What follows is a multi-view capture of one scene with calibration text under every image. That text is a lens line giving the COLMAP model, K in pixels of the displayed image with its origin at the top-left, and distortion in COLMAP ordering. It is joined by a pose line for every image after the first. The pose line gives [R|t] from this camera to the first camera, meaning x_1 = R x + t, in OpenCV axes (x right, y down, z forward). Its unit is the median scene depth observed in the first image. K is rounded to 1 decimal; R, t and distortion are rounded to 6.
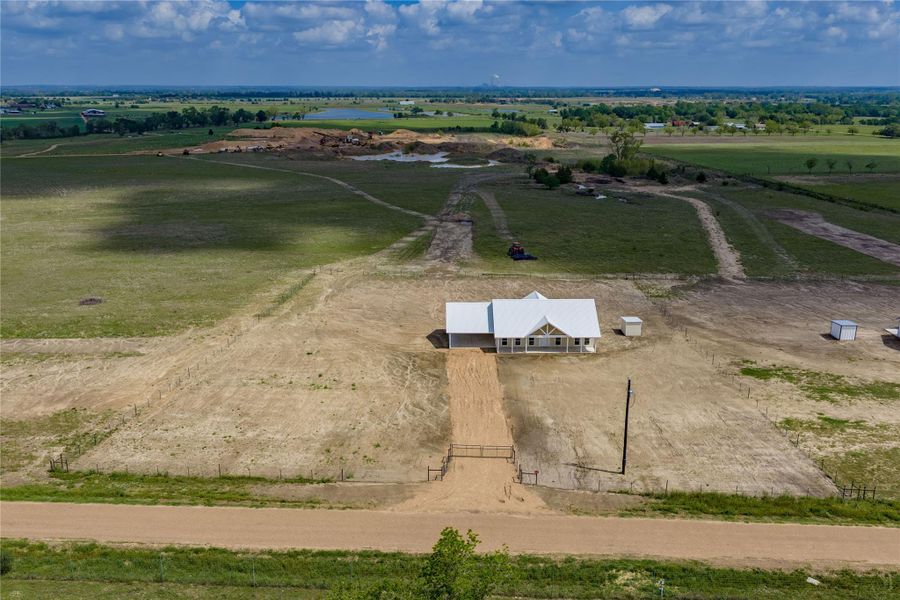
lens RADIAL K [[745.4, 0, 453.7], [0, 745.4, 298.6], [0, 0, 1]] dist [0.015192, -0.024514]
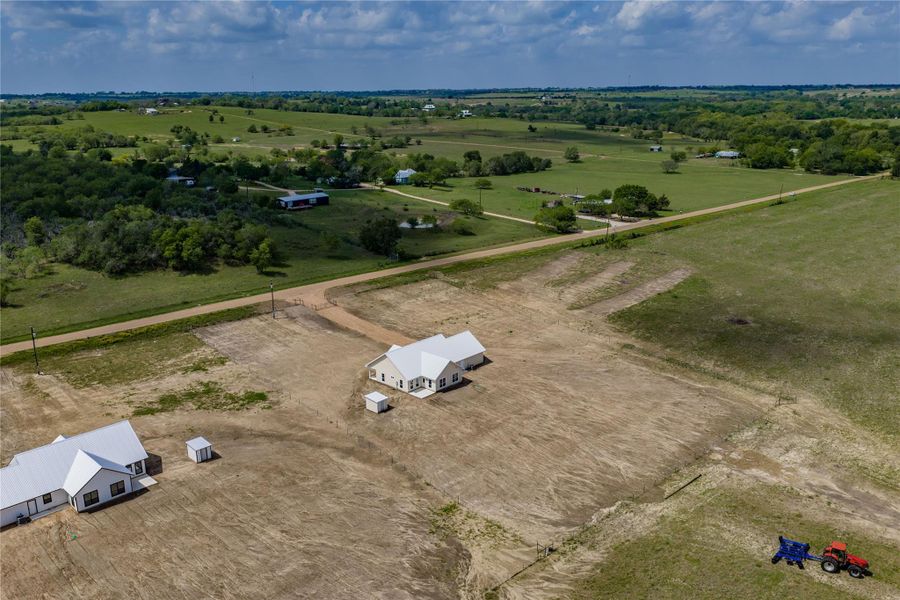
lens RADIAL K [[745.4, 0, 450.9], [0, 745.4, 296.8], [0, 0, 1]] dist [0.015192, -0.024514]
pose [[-0.692701, 0.198959, -0.693239, 1.313470], [-0.188483, 0.877854, 0.440280, -0.894435], [0.696160, 0.435647, -0.570590, 2.396501]]
